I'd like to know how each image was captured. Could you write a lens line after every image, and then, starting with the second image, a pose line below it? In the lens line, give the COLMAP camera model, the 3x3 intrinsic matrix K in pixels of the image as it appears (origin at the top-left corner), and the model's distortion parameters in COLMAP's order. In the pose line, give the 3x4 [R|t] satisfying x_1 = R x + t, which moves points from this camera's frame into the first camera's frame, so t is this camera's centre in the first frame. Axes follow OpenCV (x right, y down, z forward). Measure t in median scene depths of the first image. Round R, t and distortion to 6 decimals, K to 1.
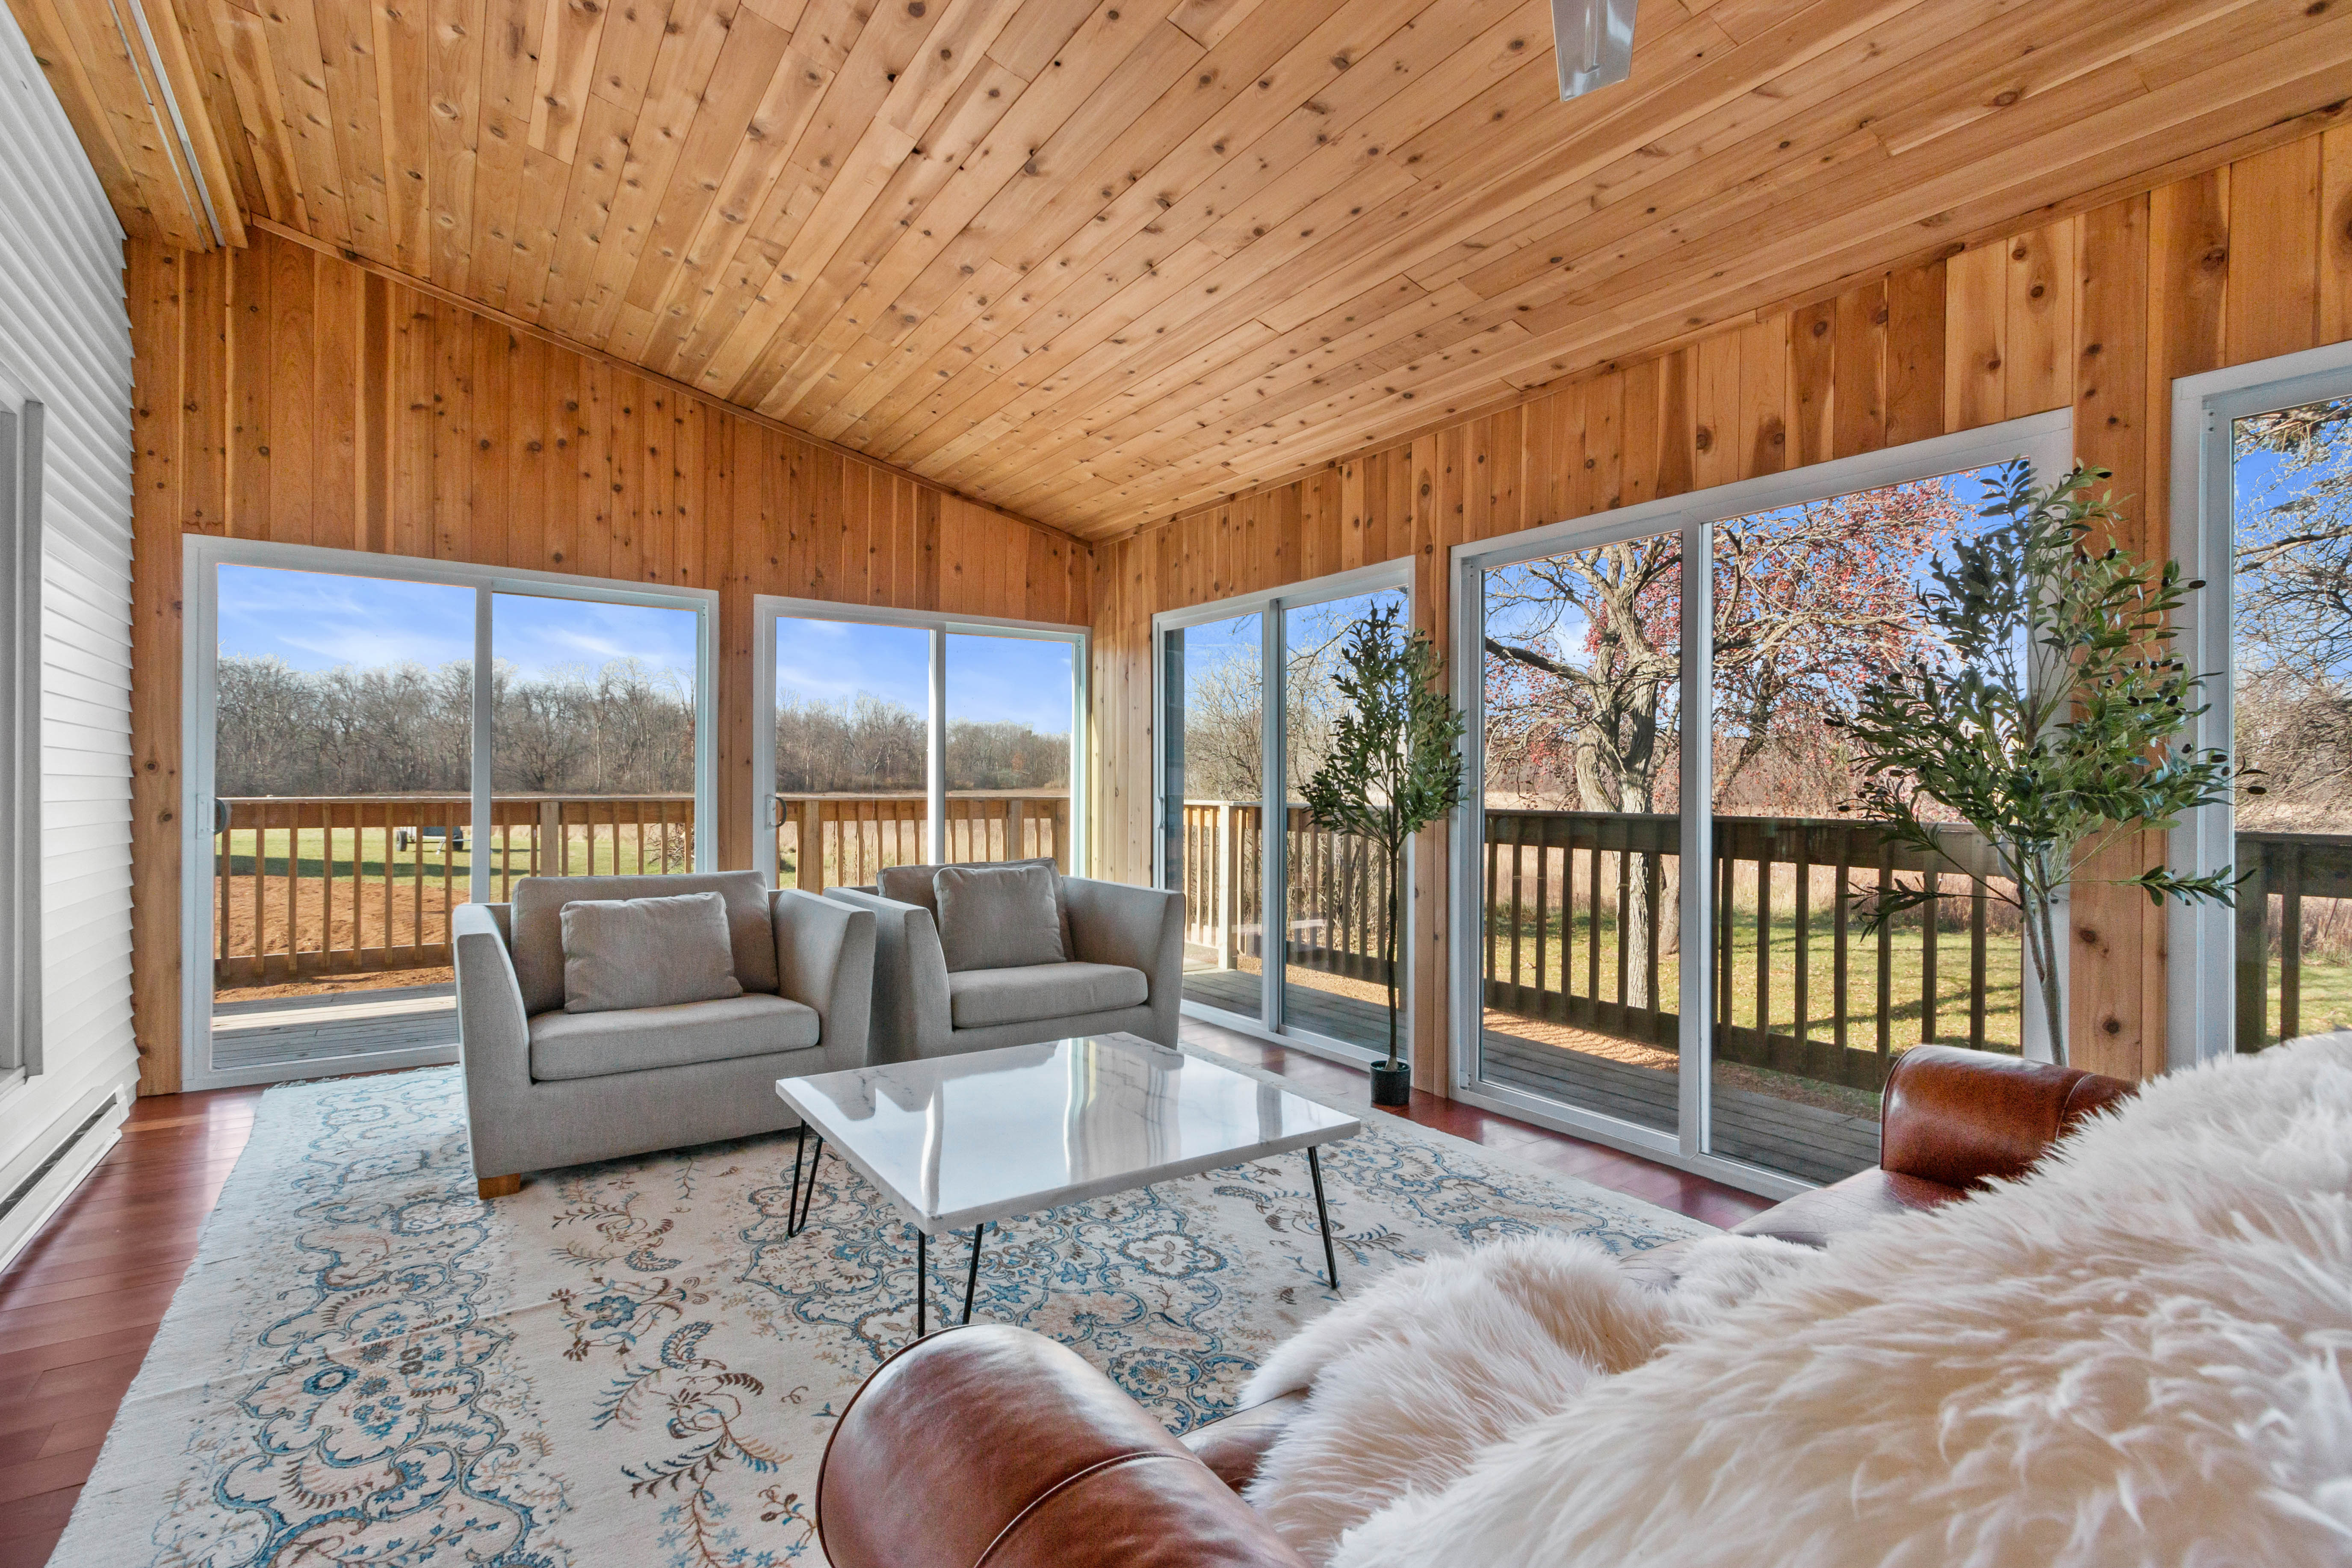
lens RADIAL K [[1084.7, 0, 1183.0], [0, 1084.7, 787.6], [0, 0, 1]] dist [0.006167, -0.000735]
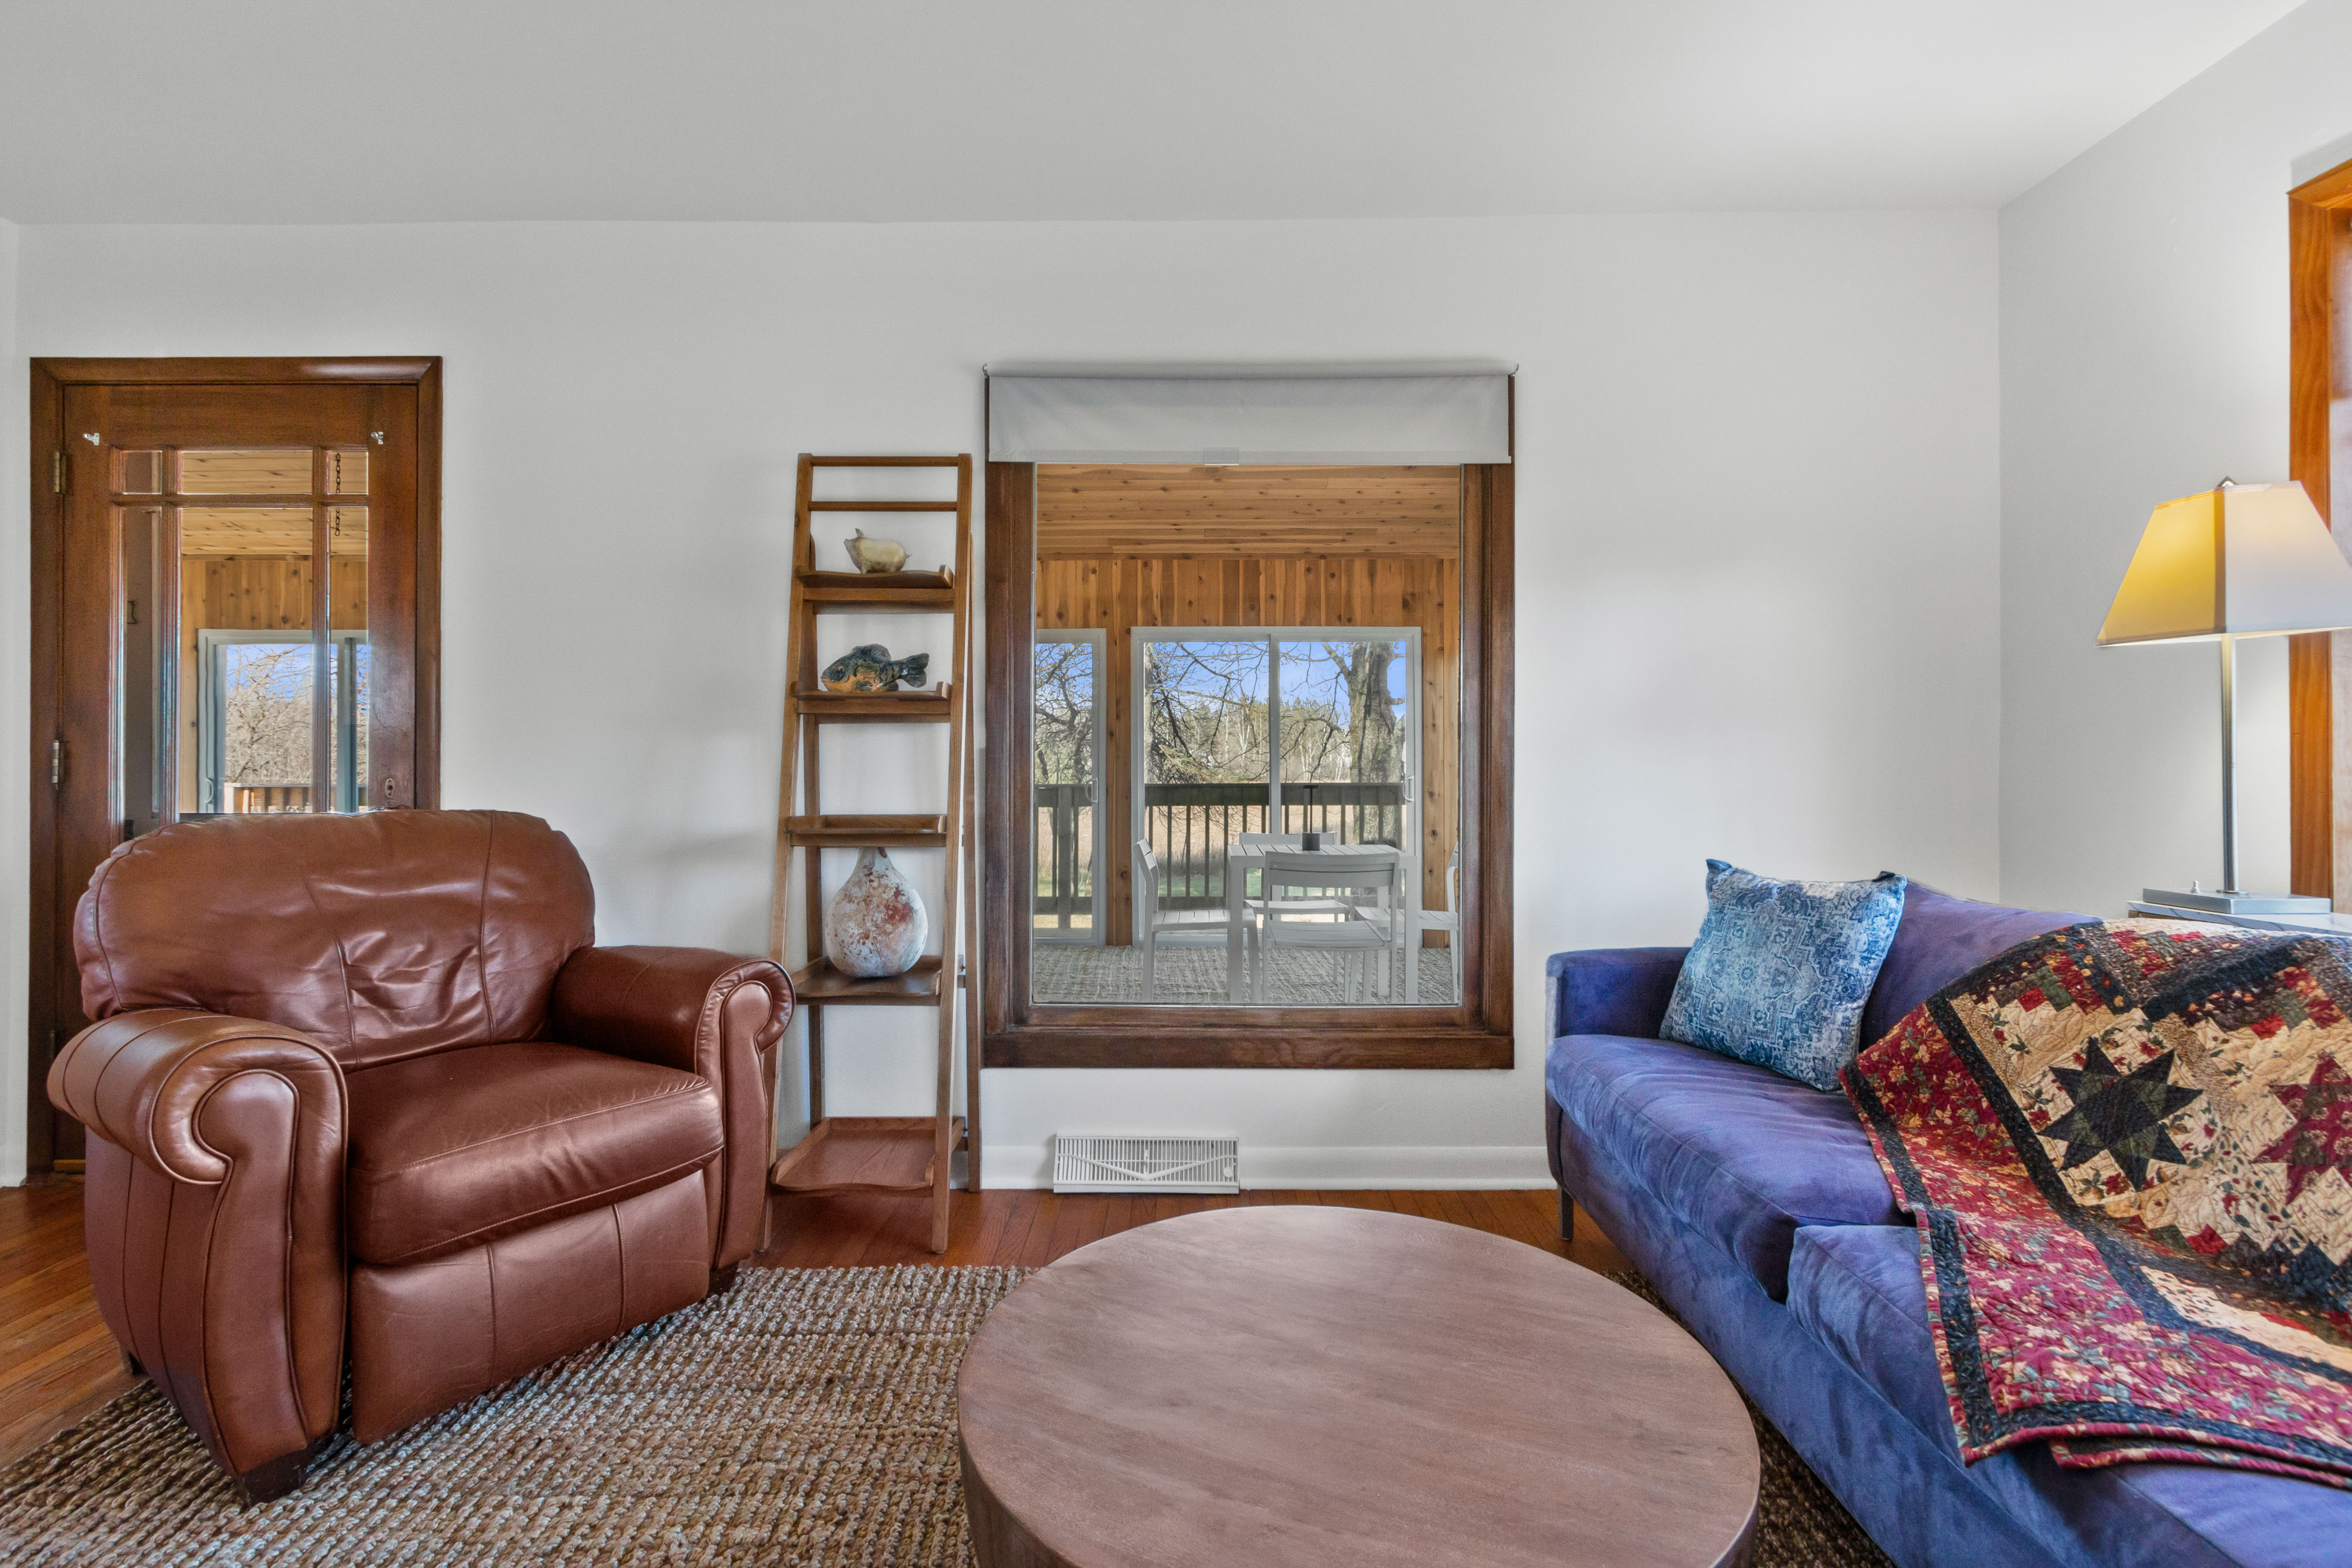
lens RADIAL K [[1084.7, 0, 1176.8], [0, 1084.7, 777.0], [0, 0, 1]] dist [0.006167, -0.000735]
pose [[0.578004, -0.005265, 0.816017, -0.817158], [0.004989, 0.999983, 0.002918, 0.019273], [-0.816019, 0.002385, 0.578021, -1.276605]]
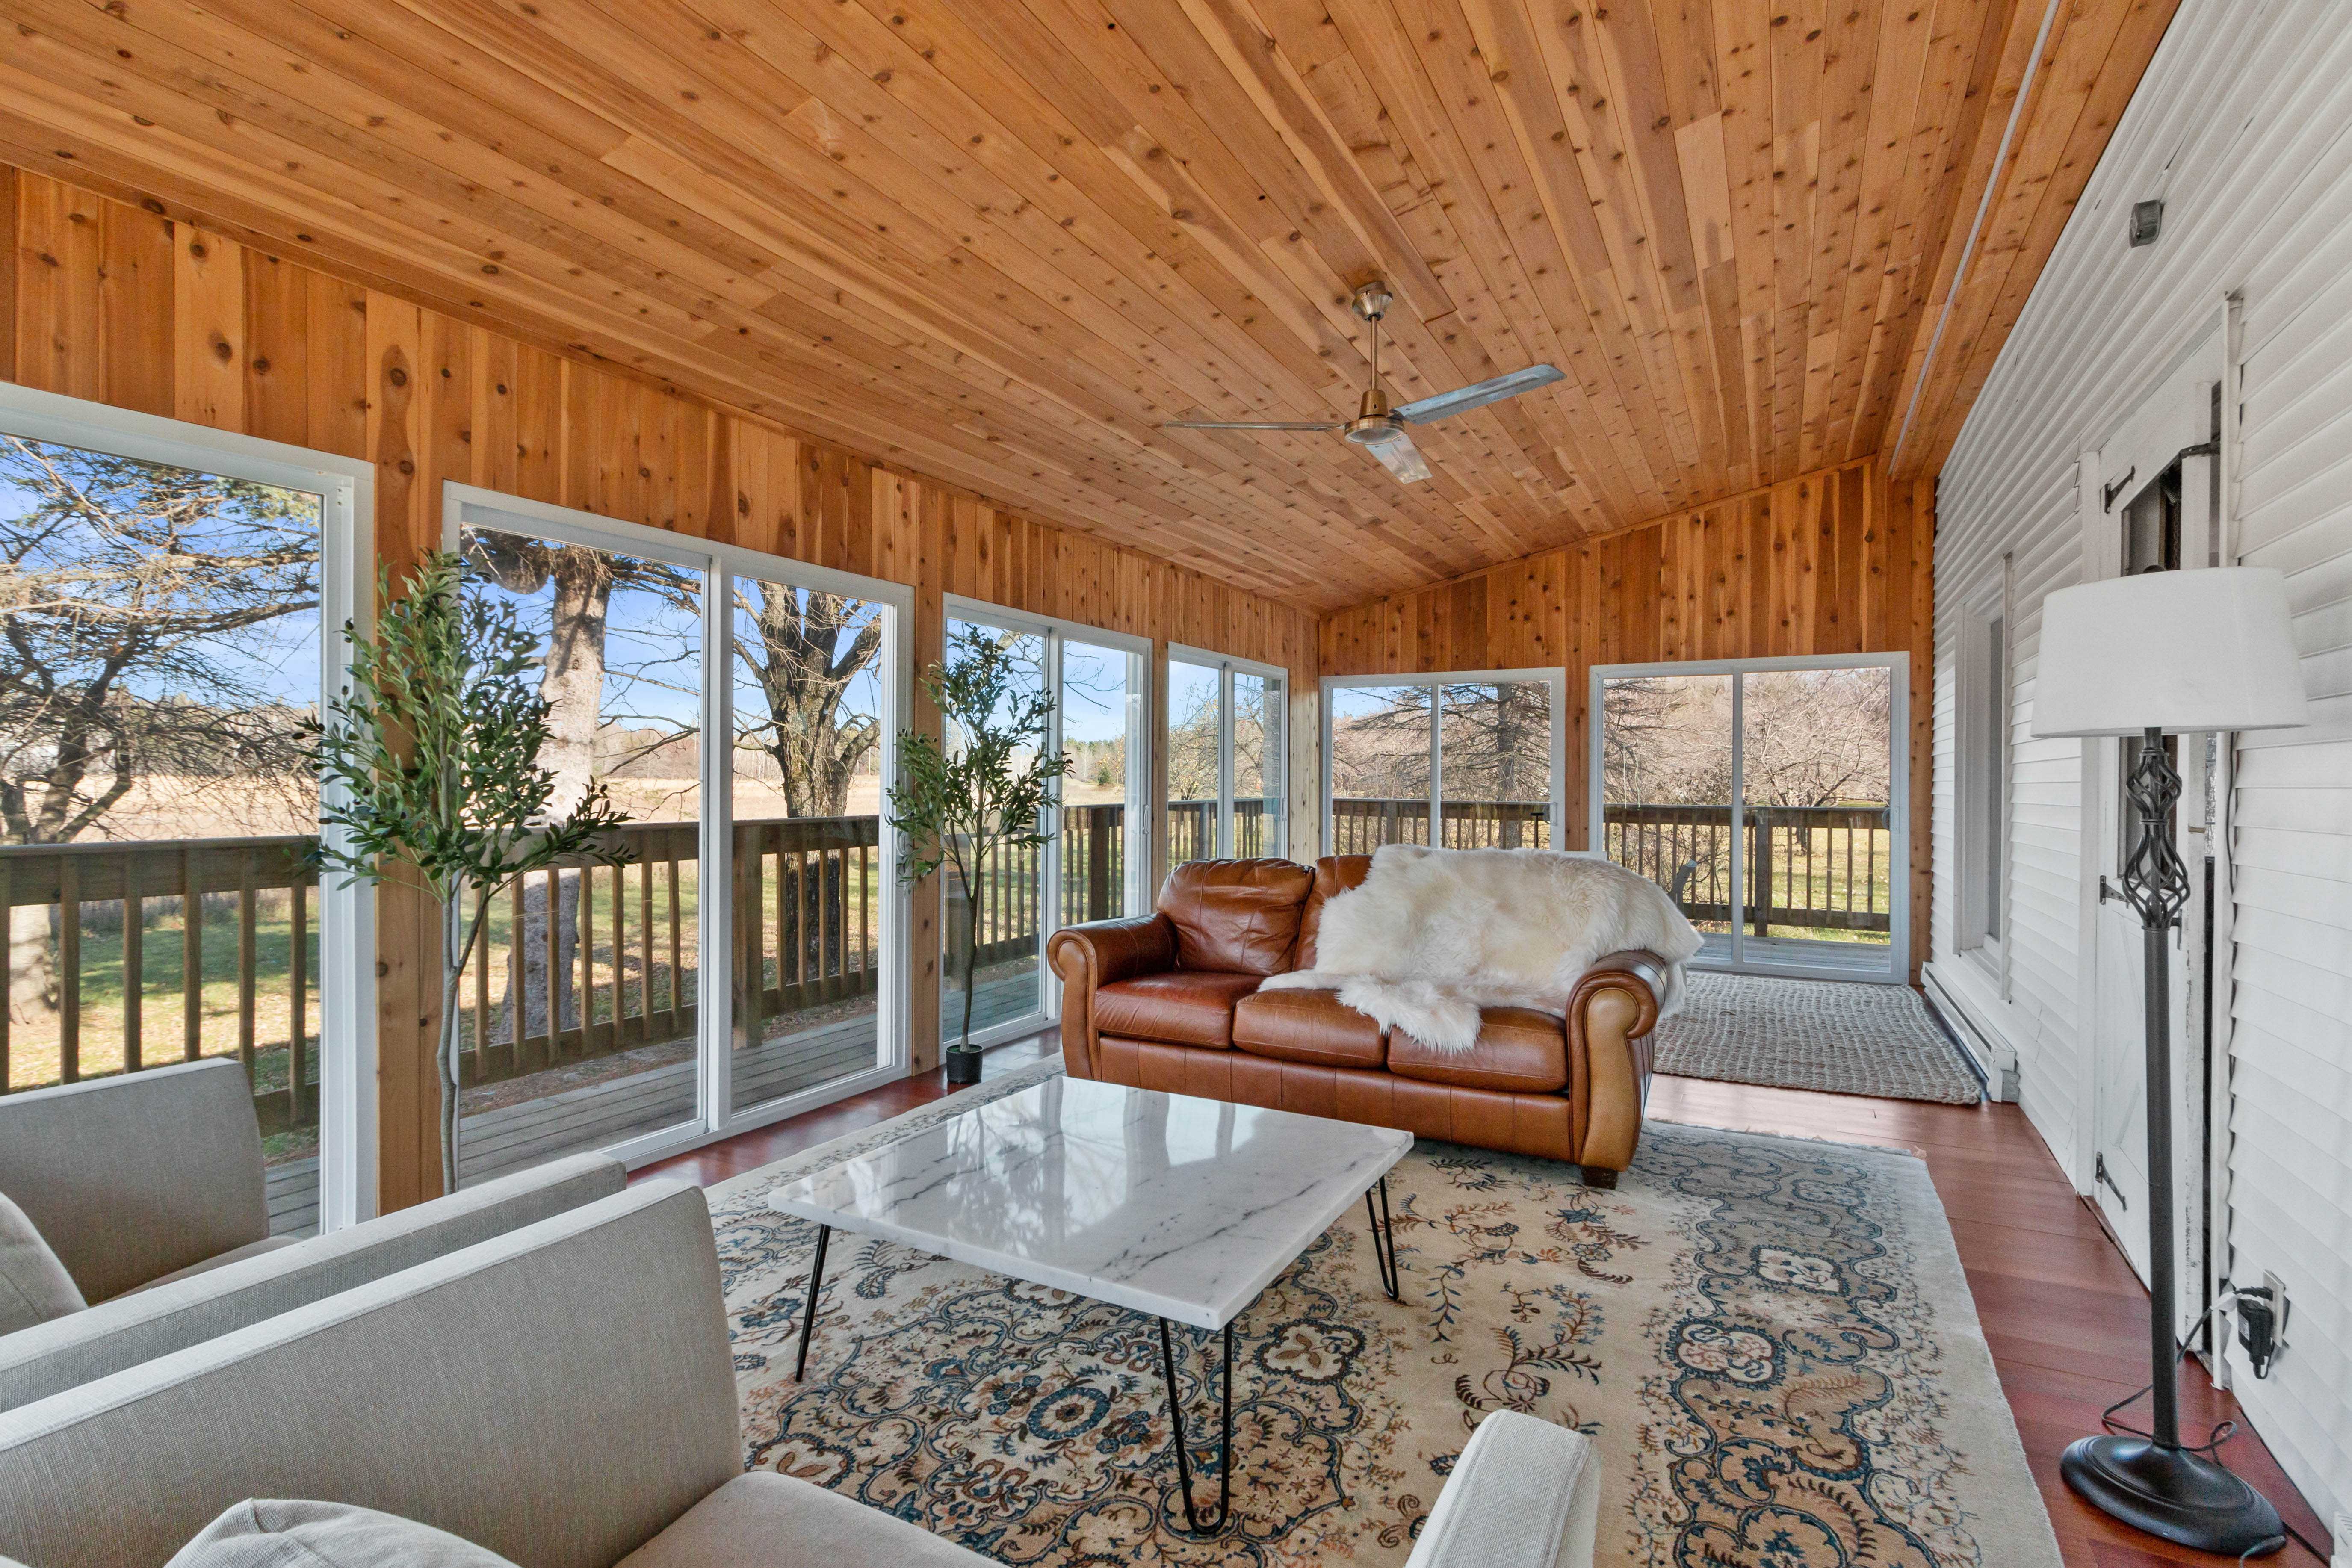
lens RADIAL K [[1084.7, 0, 1182.4], [0, 1084.7, 779.9], [0, 0, 1]] dist [0.006167, -0.000735]
pose [[-0.445353, -0.008879, 0.895311, -0.953790], [-0.003025, 0.999960, 0.008412, -0.043293], [-0.895350, 0.001038, -0.445362, 1.339877]]
